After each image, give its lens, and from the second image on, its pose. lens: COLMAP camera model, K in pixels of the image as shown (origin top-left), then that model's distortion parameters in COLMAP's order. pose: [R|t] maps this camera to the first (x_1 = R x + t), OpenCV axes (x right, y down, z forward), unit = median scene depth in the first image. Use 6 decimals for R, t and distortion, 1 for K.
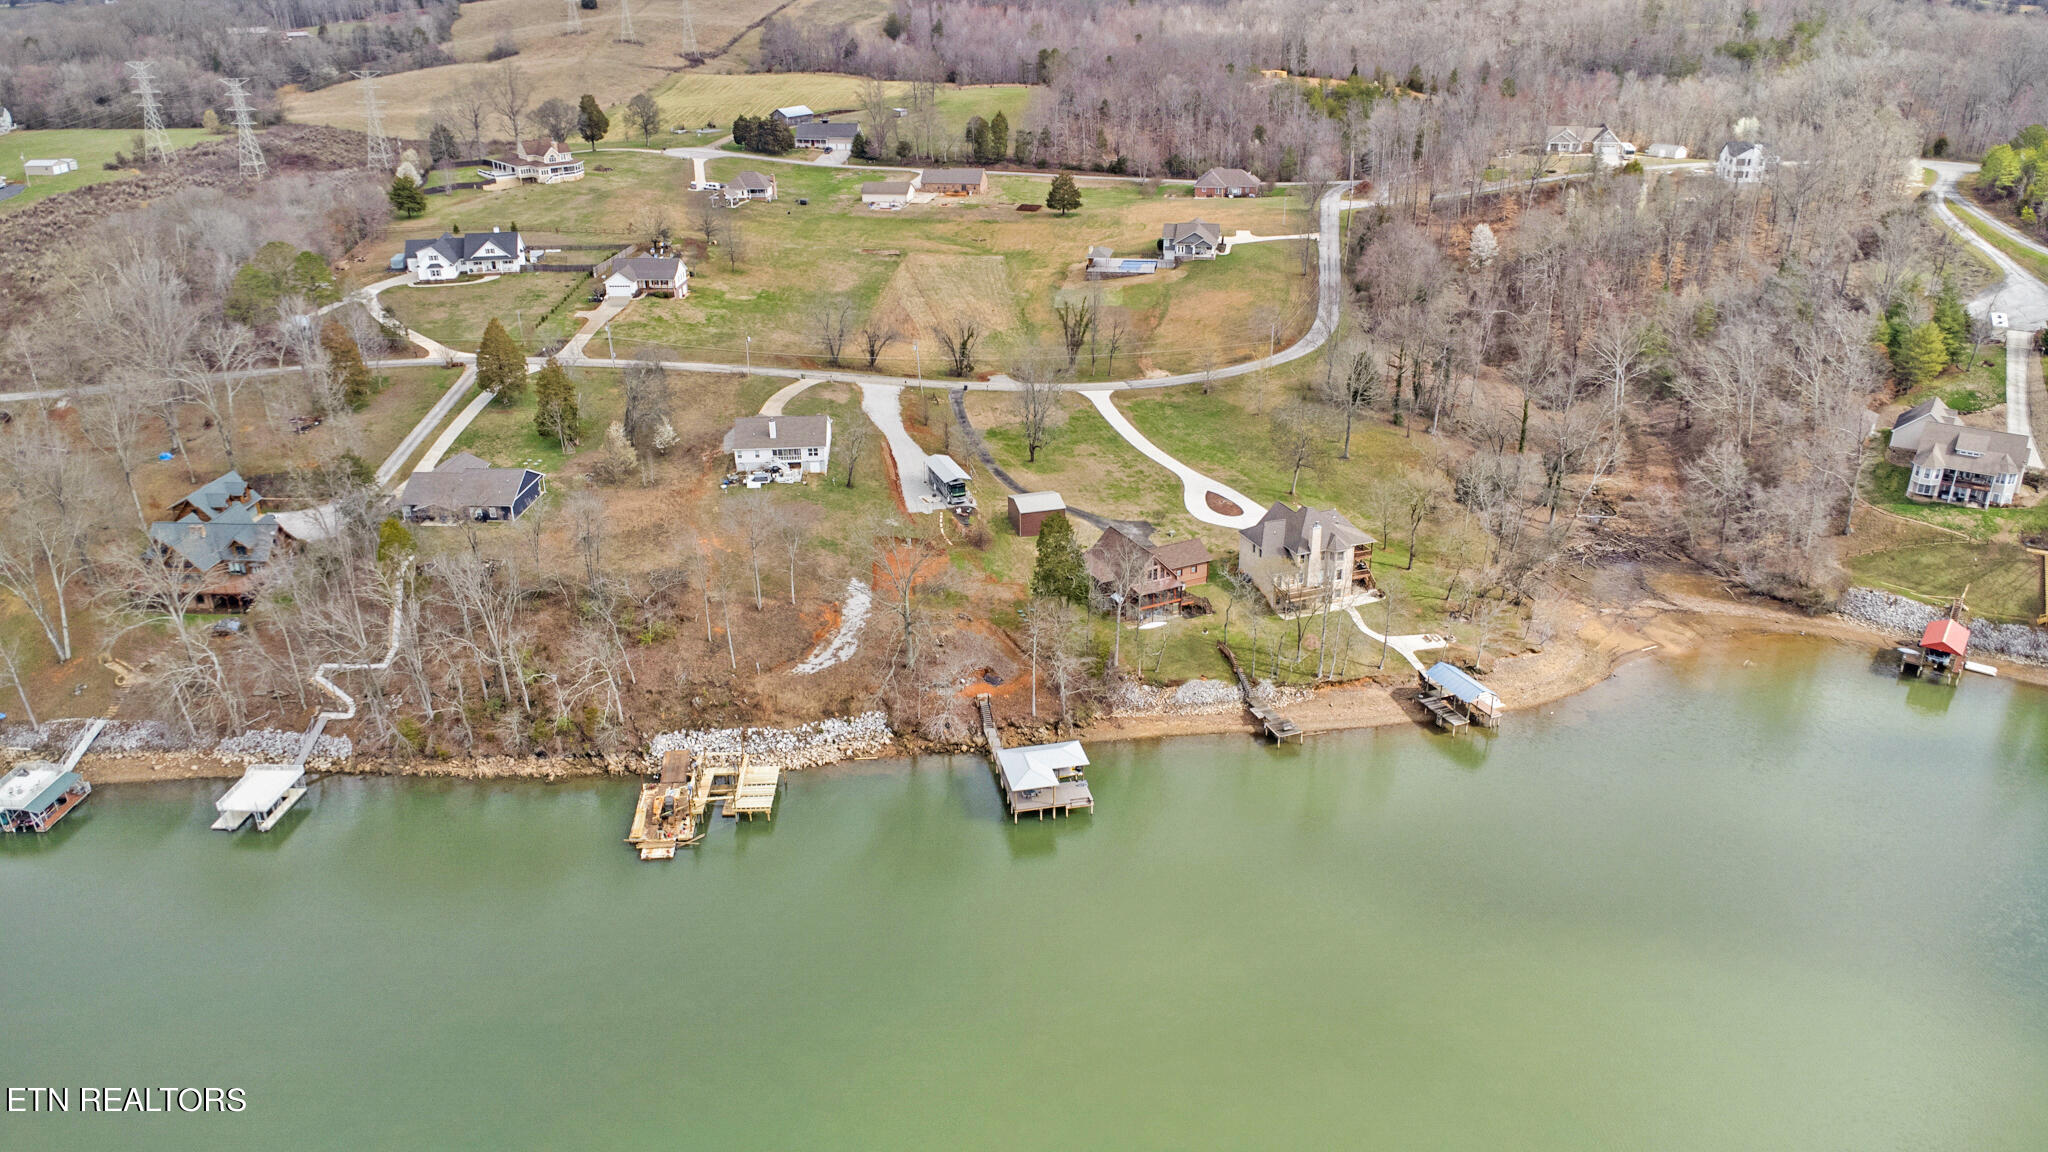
lens RADIAL K [[1474.4, 0, 1024.0], [0, 1474.4, 576.0], [0, 0, 1]] dist [0.004531, 0.001111]
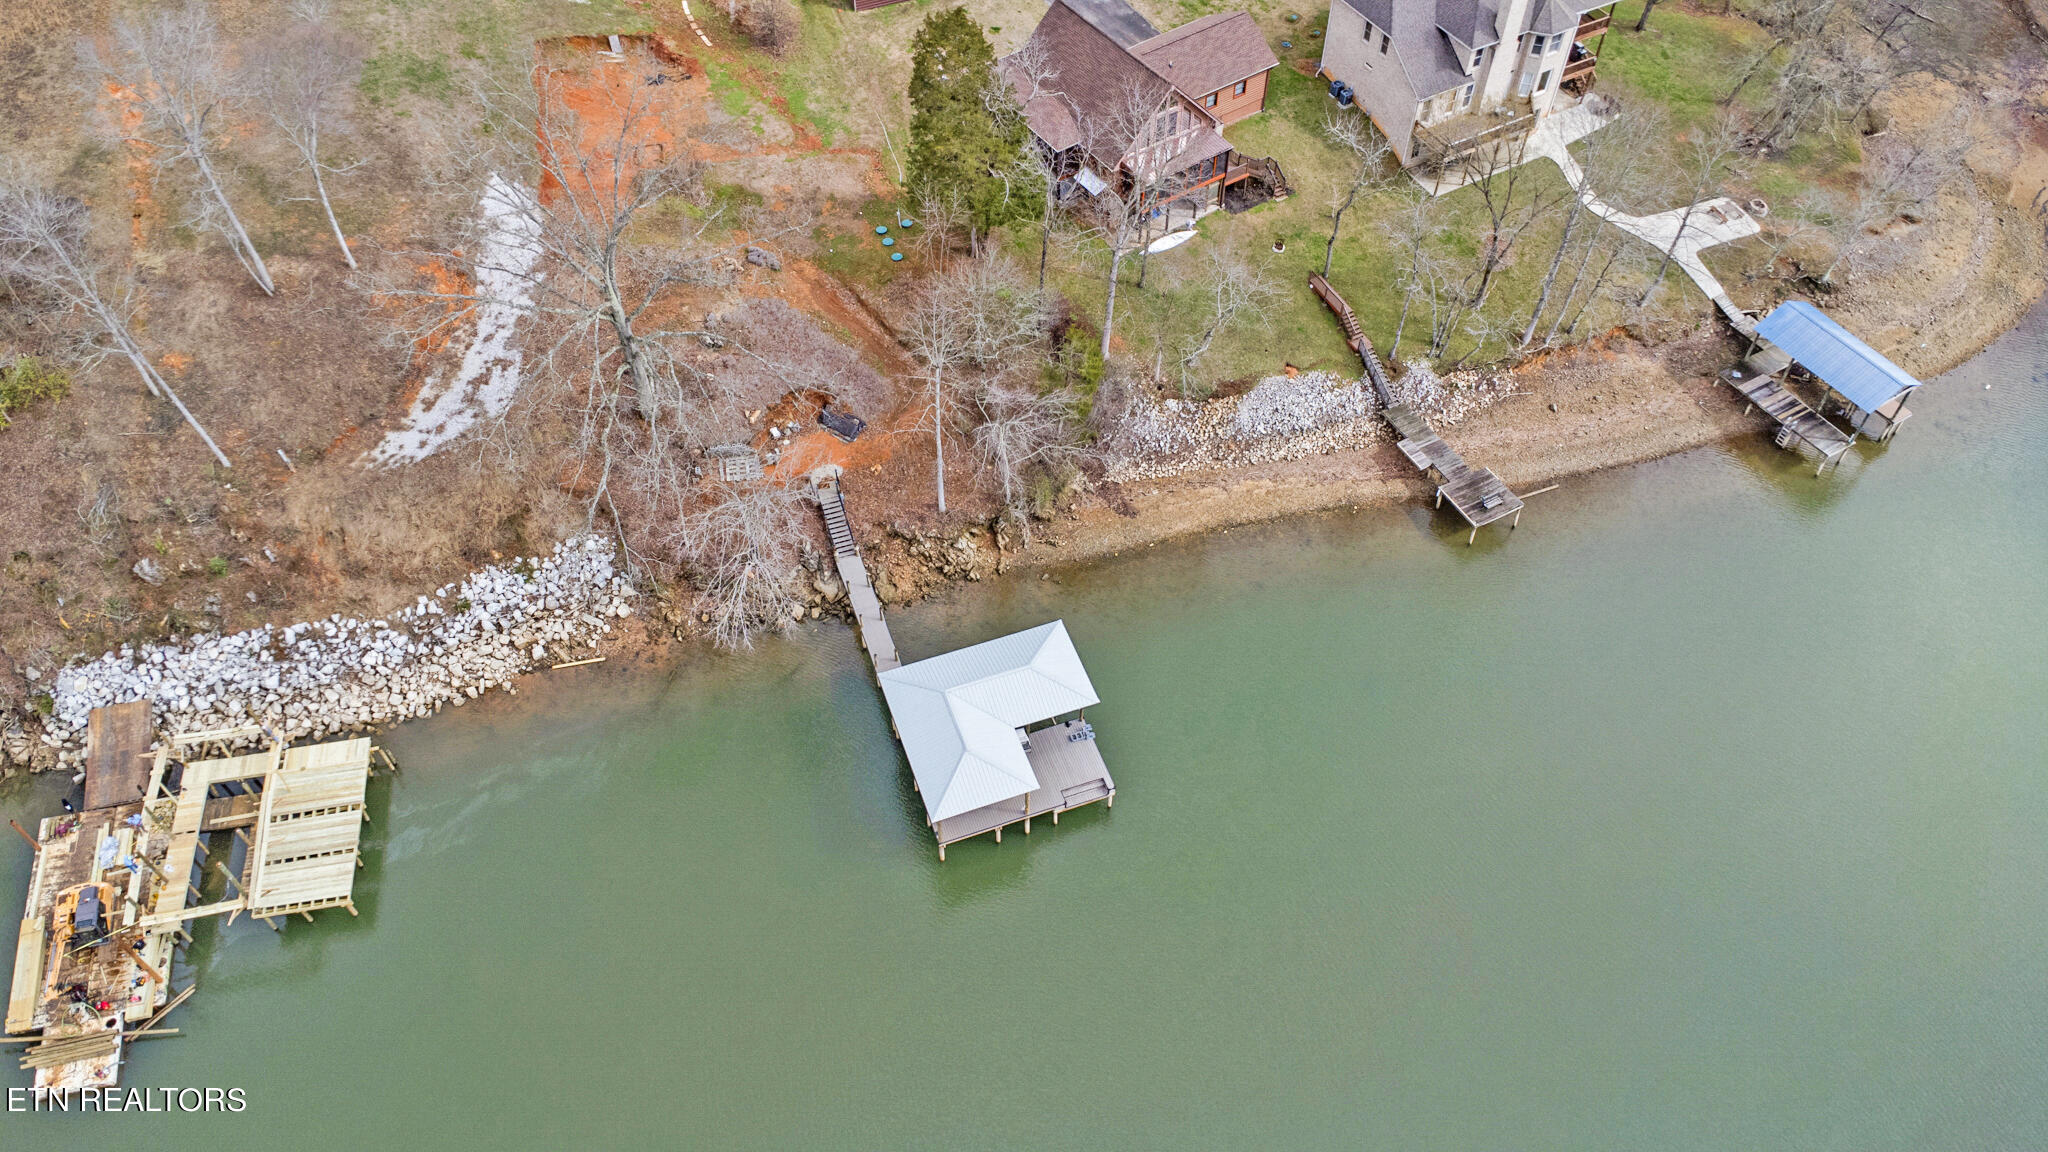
lens RADIAL K [[1469.0, 0, 1024.0], [0, 1469.0, 576.0], [0, 0, 1]] dist [0.042714, -0.054471]
pose [[0.990938, -0.099350, 0.090397, -0.011243], [0.047249, 0.887806, 0.457786, -0.091469], [-0.125736, -0.449366, 0.884455, 0.569914]]
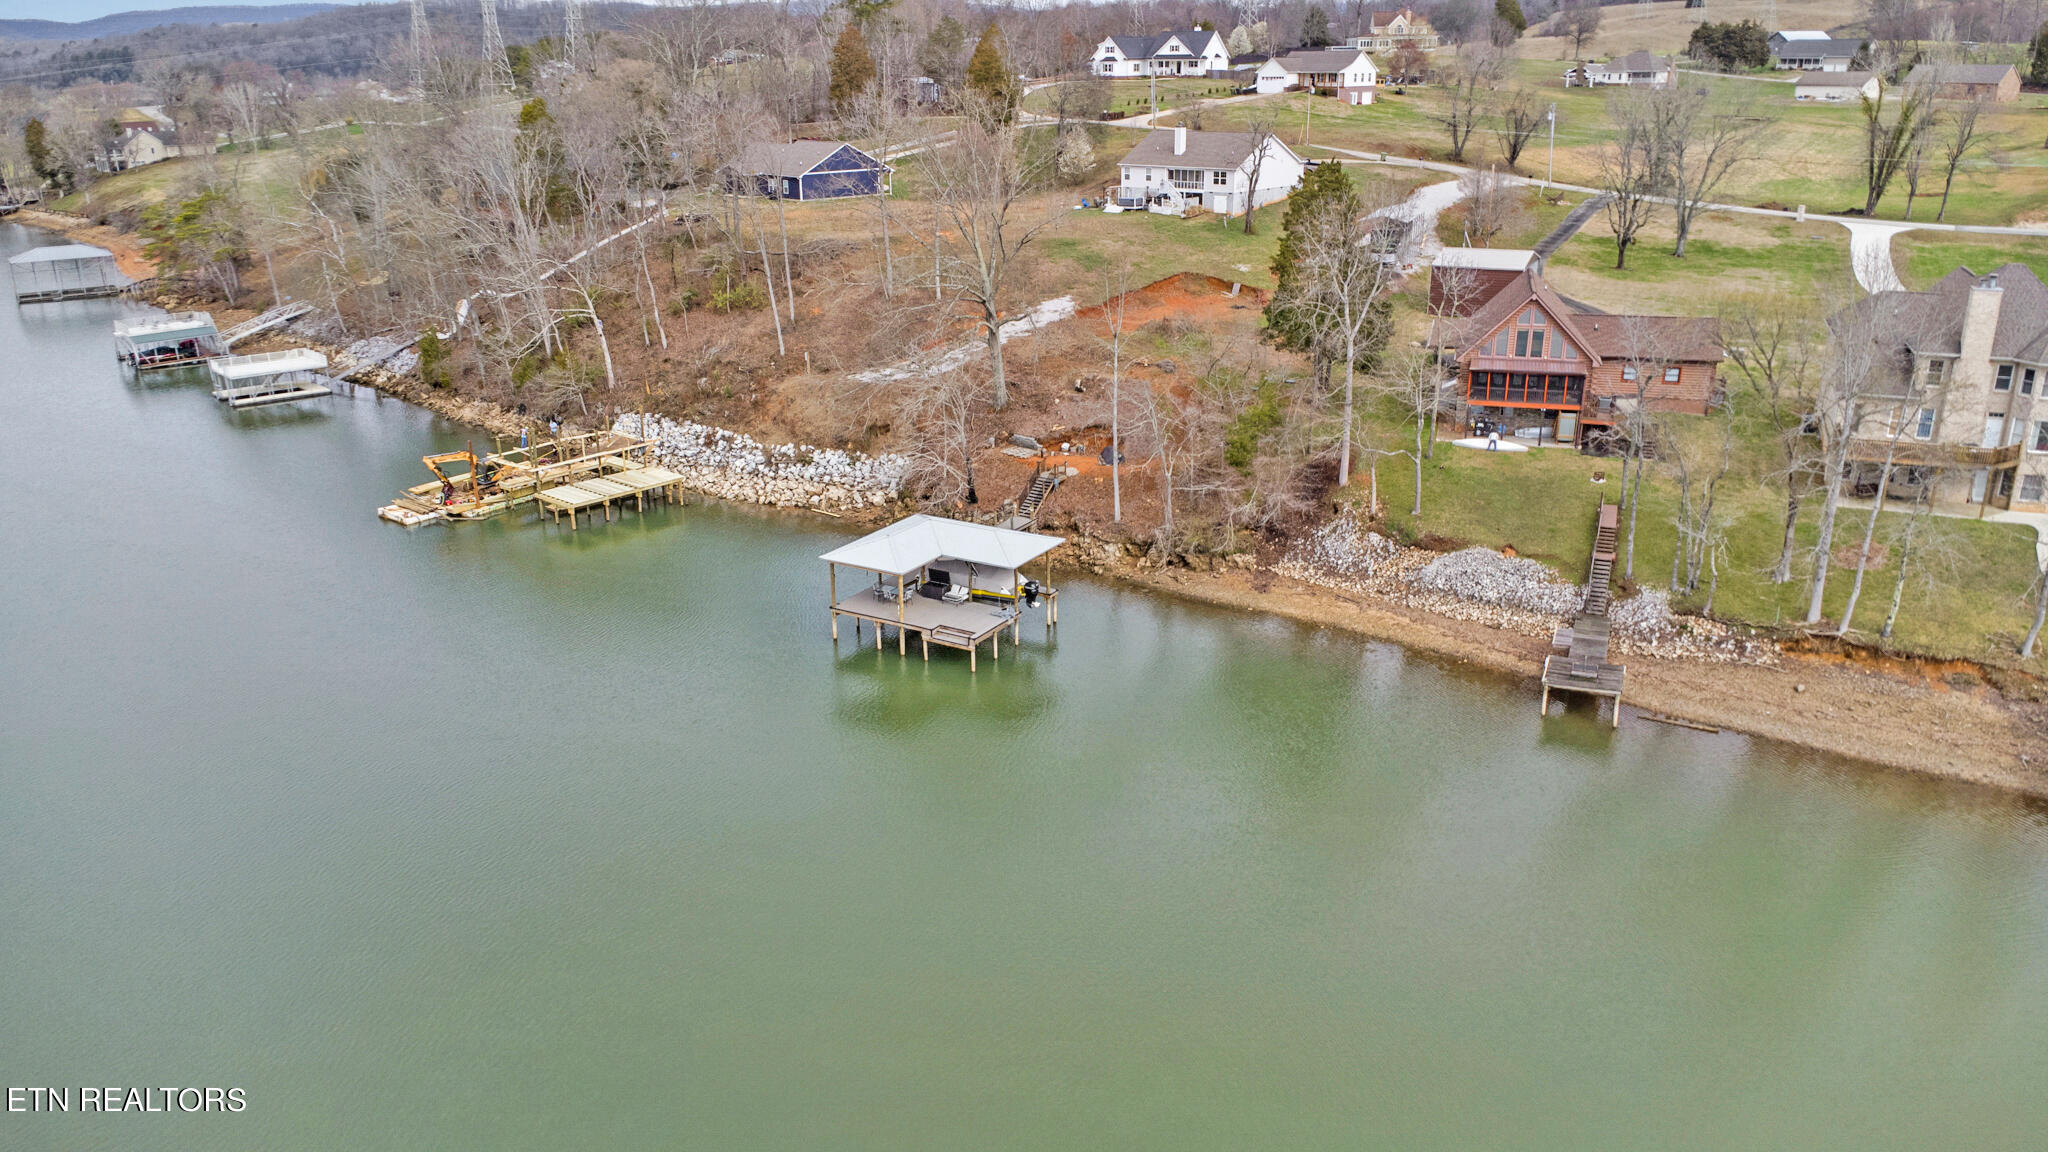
lens RADIAL K [[1469.0, 0, 1024.0], [0, 1469.0, 576.0], [0, 0, 1]] dist [0.042714, -0.054471]
pose [[0.726163, 0.230860, -0.647605, 0.299499], [-0.277267, 0.960279, 0.031421, 0.102350], [0.629135, 0.156742, 0.761328, 0.591097]]
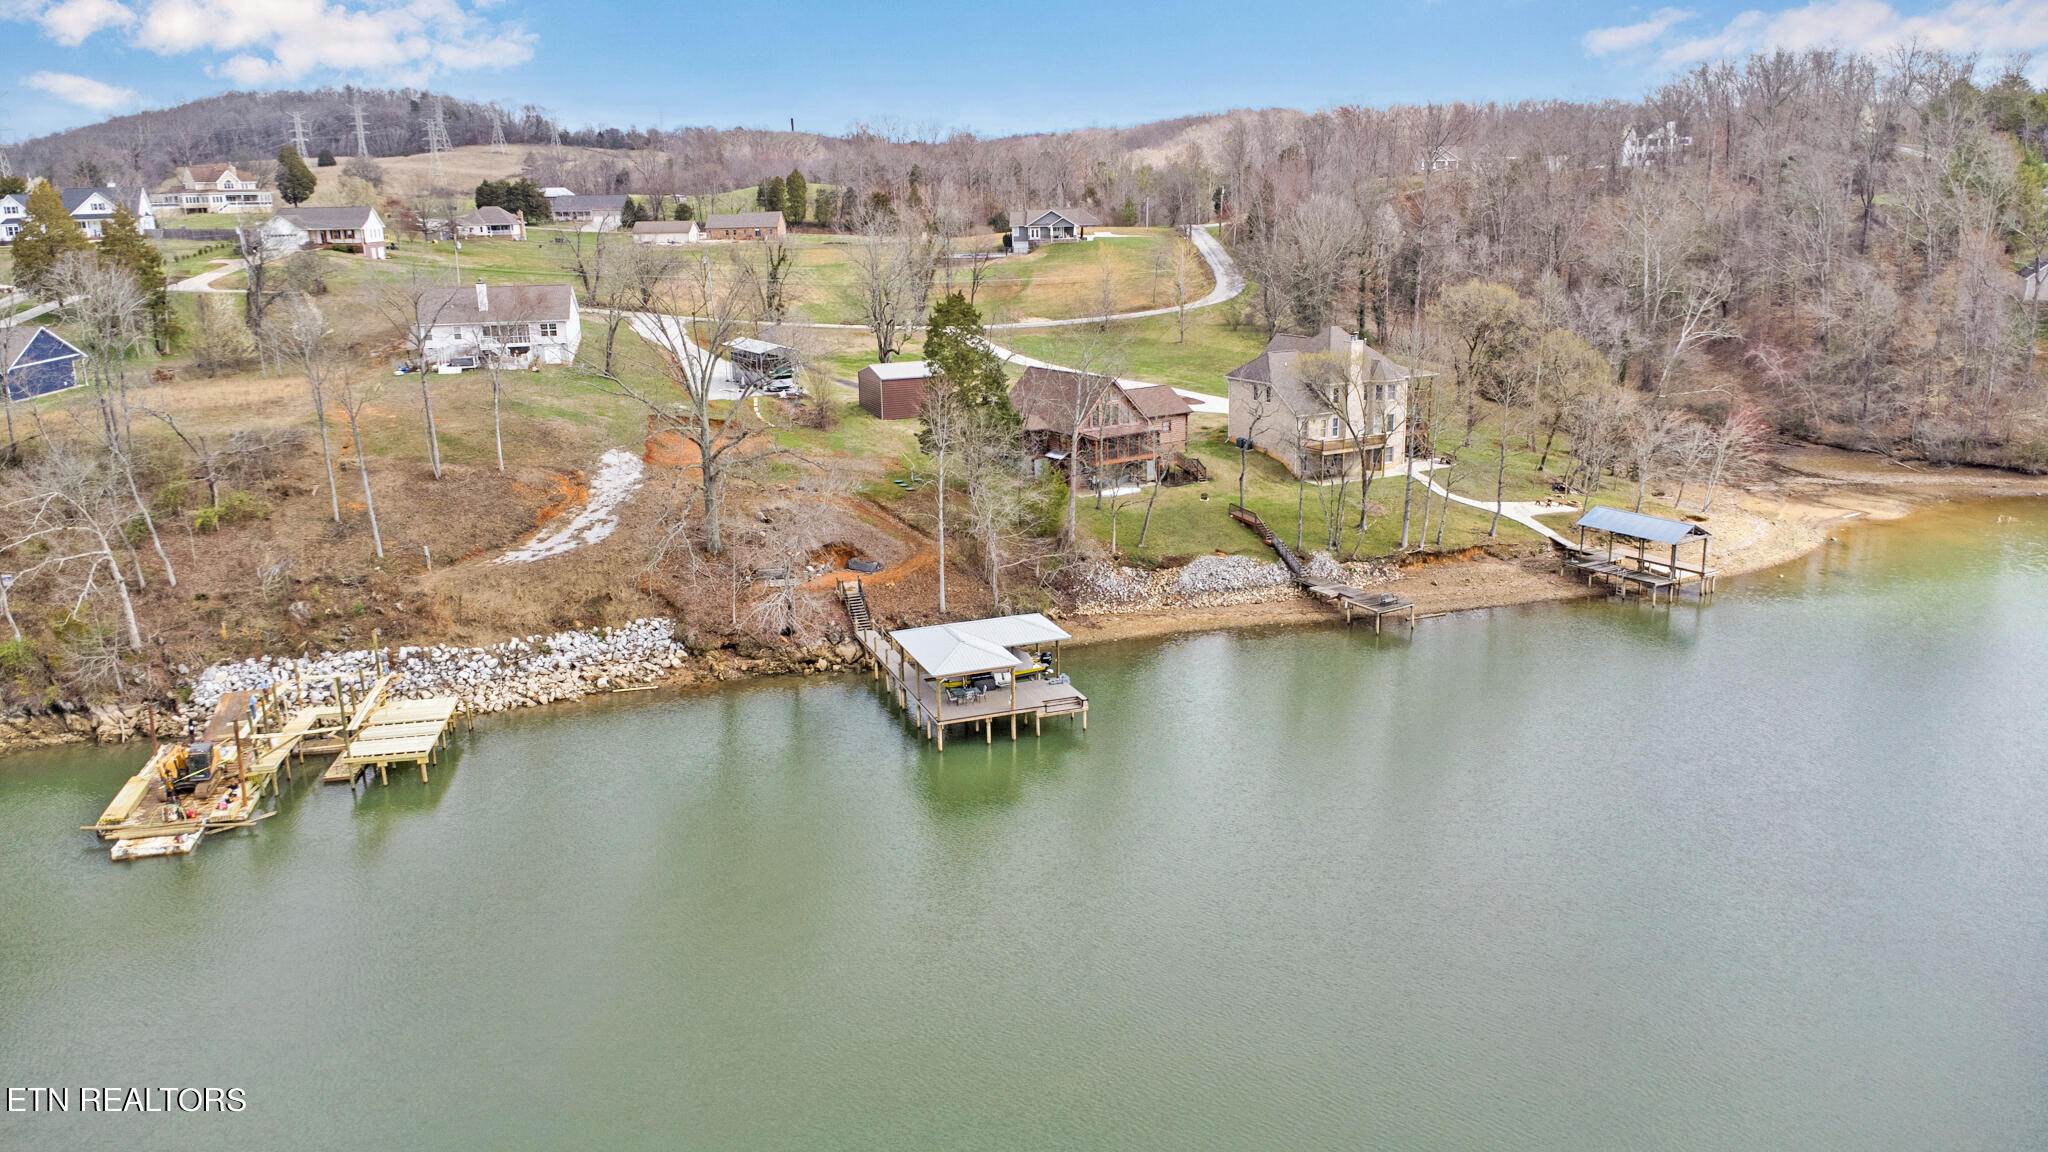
lens RADIAL K [[1469.0, 0, 1024.0], [0, 1469.0, 576.0], [0, 0, 1]] dist [0.042714, -0.054471]
pose [[0.989168, -0.046817, 0.139125, -0.039023], [0.068820, 0.985067, -0.157821, 0.166883], [-0.129659, 0.165686, 0.977618, 0.436110]]
